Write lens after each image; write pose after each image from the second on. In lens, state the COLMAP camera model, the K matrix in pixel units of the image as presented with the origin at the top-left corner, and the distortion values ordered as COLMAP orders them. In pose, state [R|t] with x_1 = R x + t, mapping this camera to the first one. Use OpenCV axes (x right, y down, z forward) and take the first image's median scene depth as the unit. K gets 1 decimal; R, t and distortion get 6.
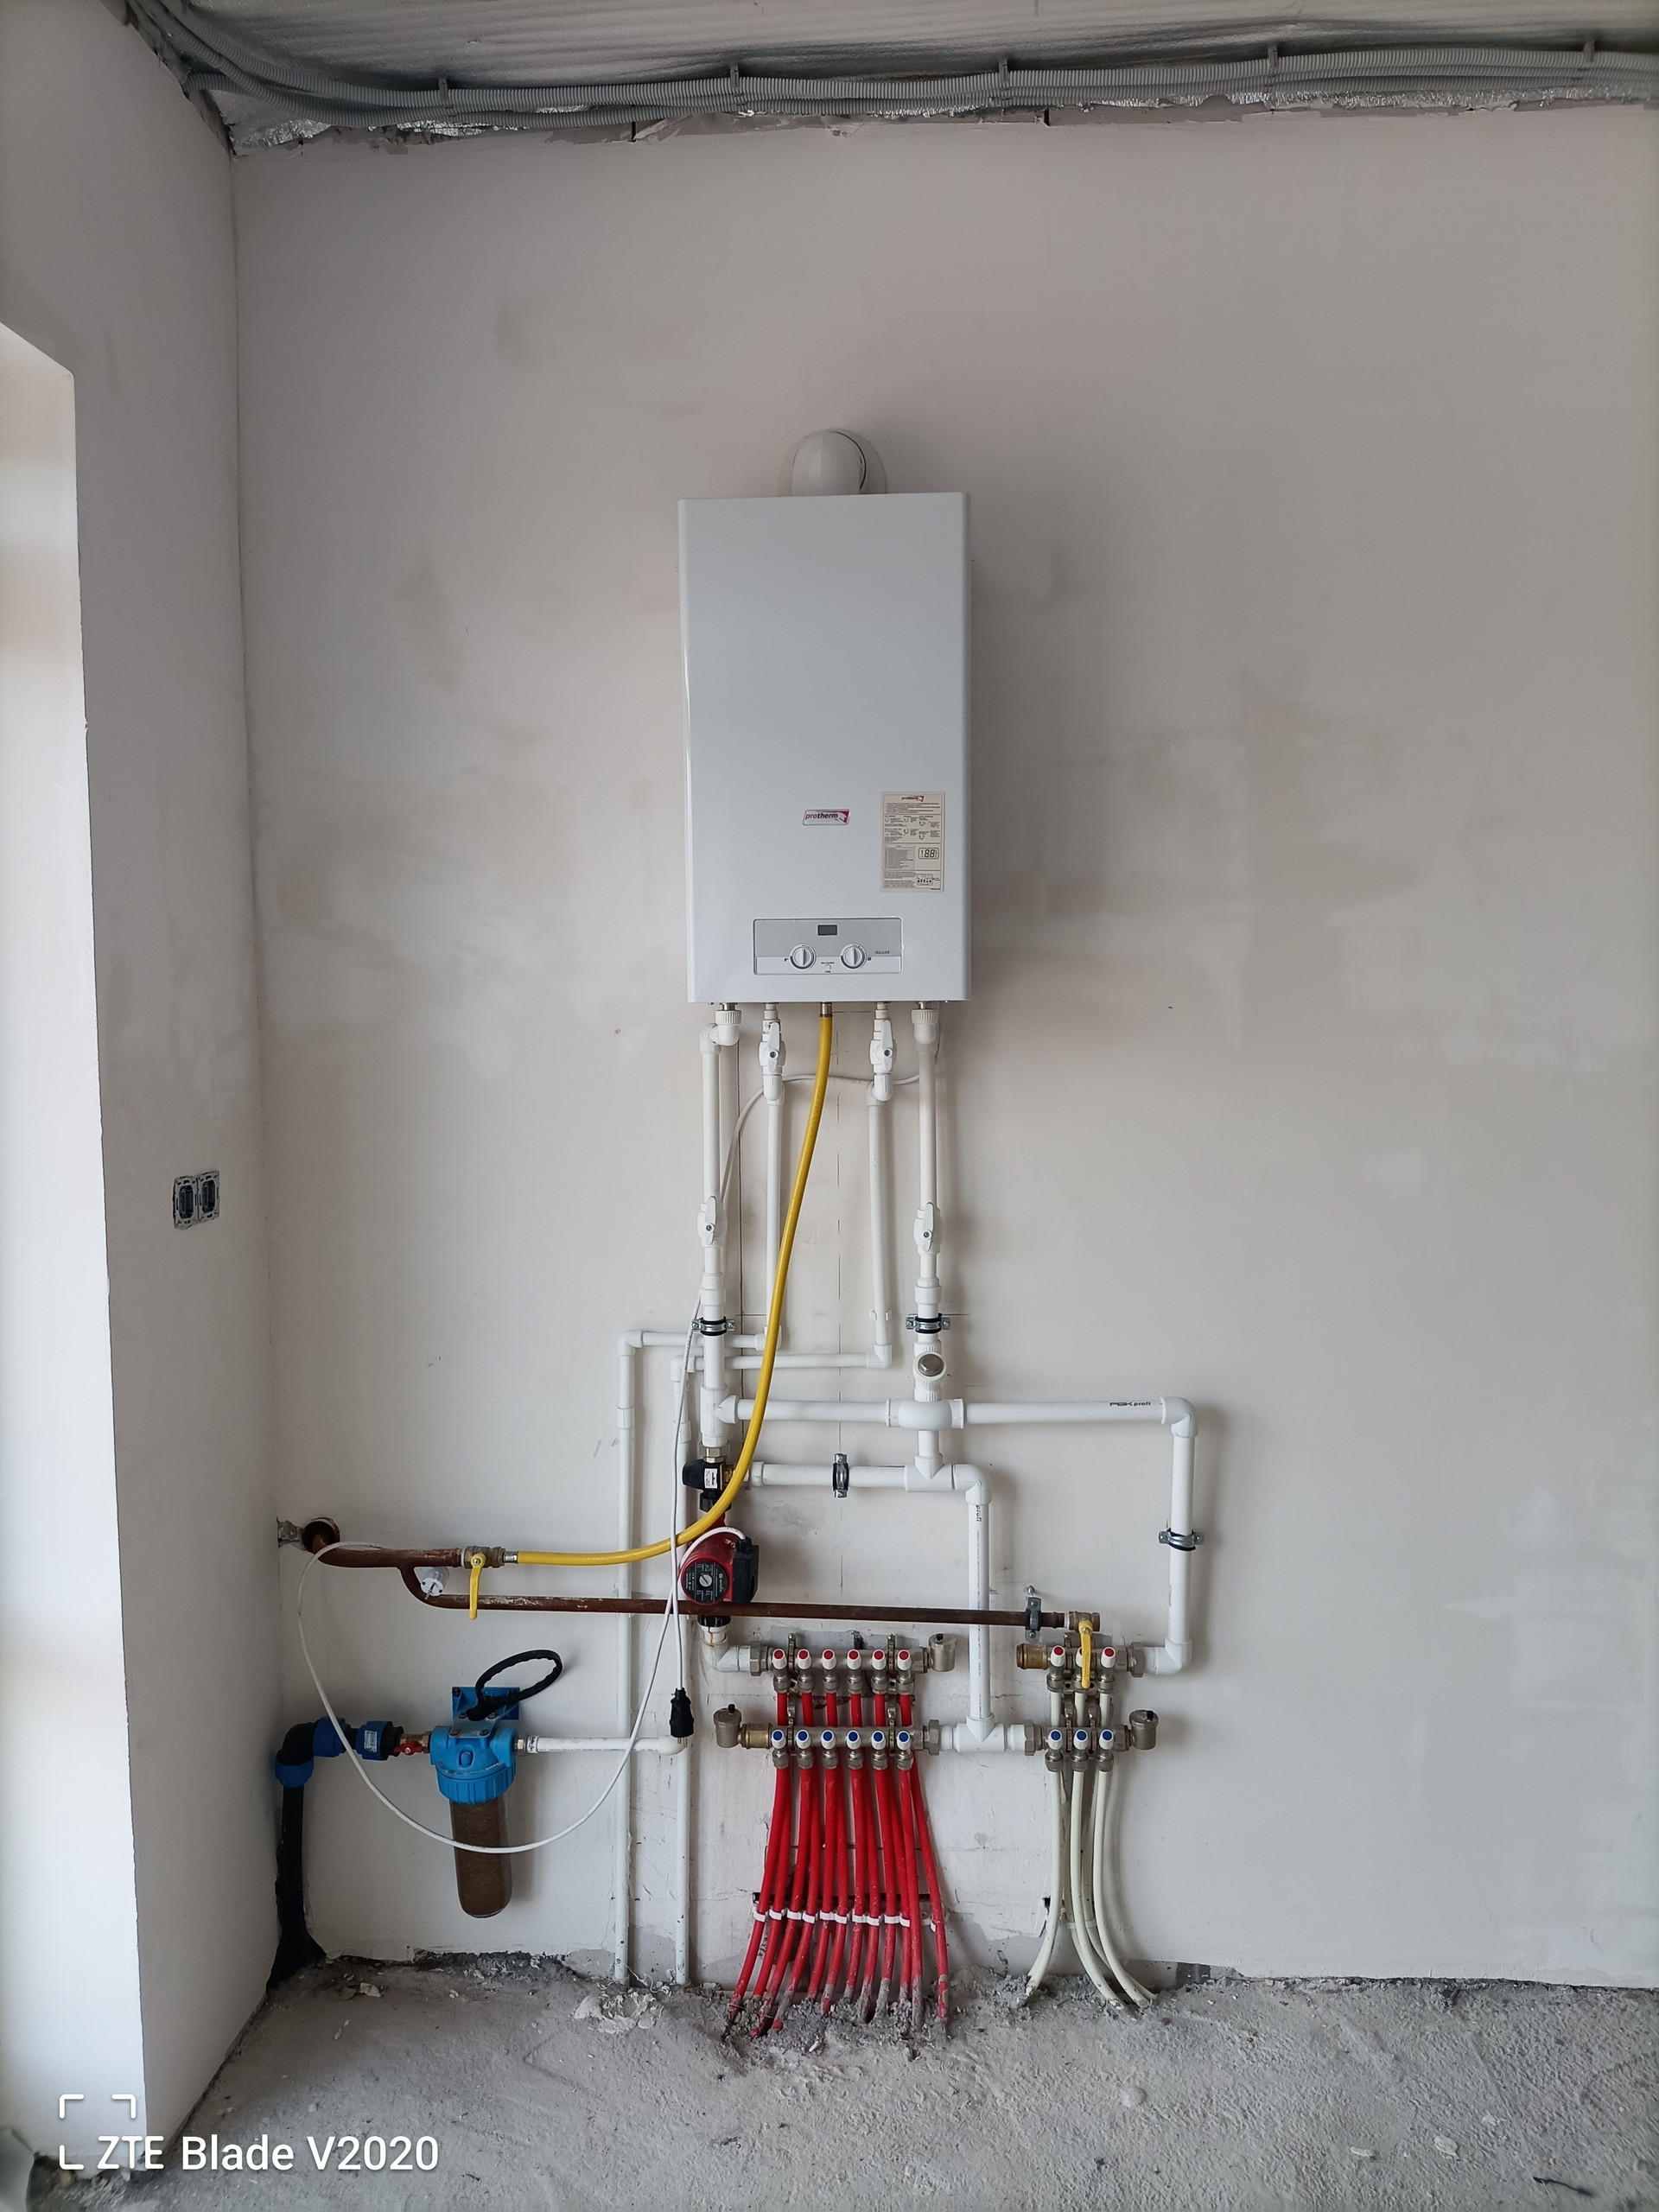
lens RADIAL K [[1634.3, 0, 764.2], [0, 1634.3, 1101.3], [0, 0, 1]] dist [0.045000, -0.019265]
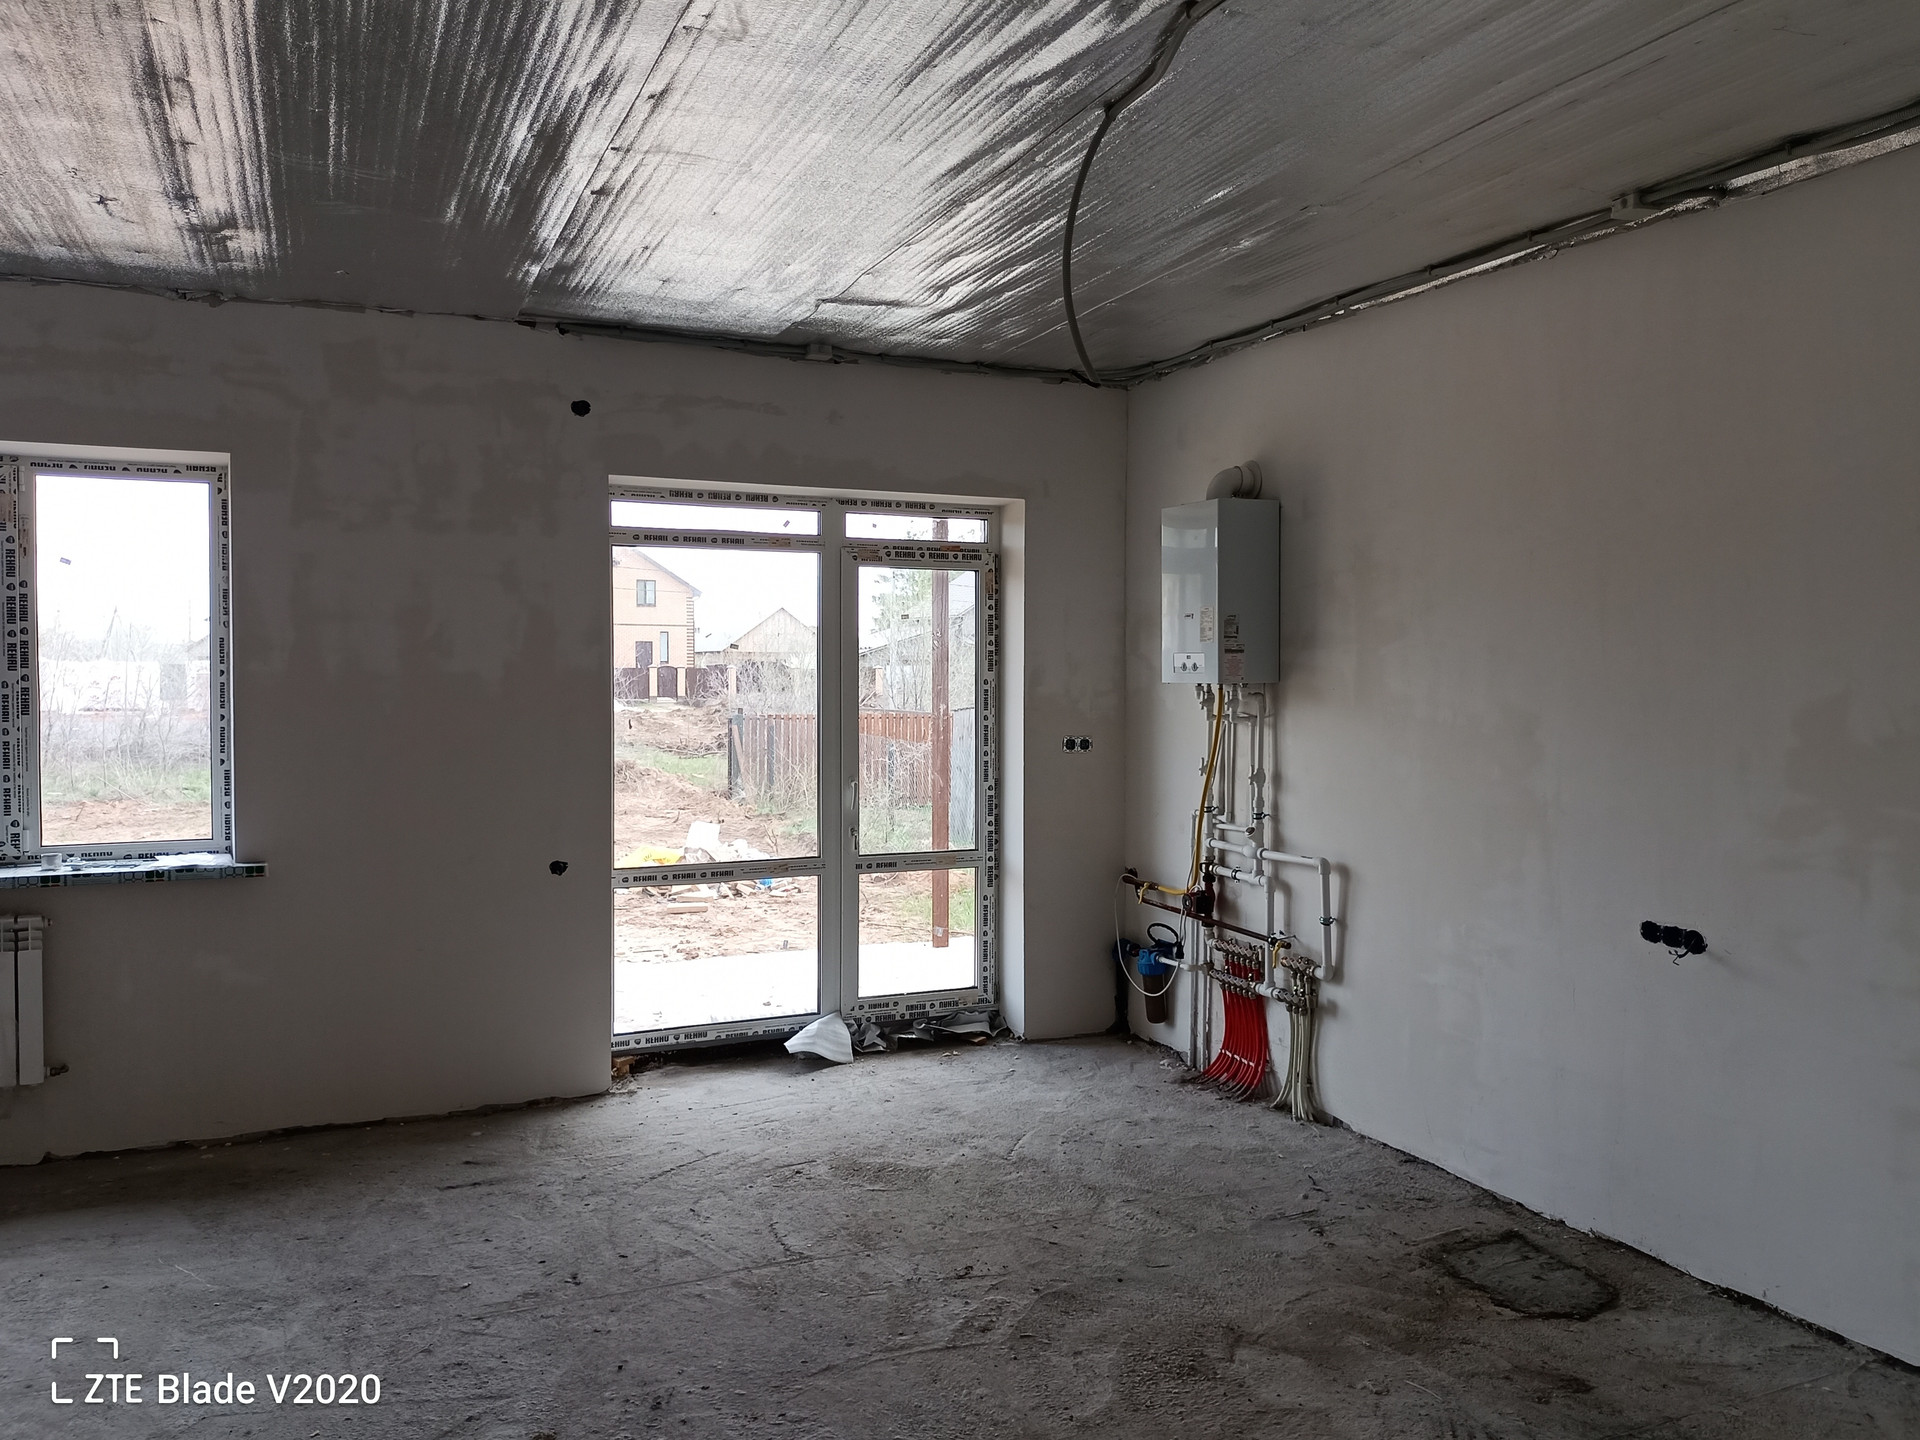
lens RADIAL K [[1489.3, 0, 968.6], [0, 1489.3, 709.0], [0, 0, 1]] dist [0.066562, -0.078811]
pose [[0.460319, 0.035705, -0.887035, 1.849592], [-0.072286, 0.997380, 0.002634, 0.001938], [0.884805, 0.062908, 0.461695, -0.418642]]
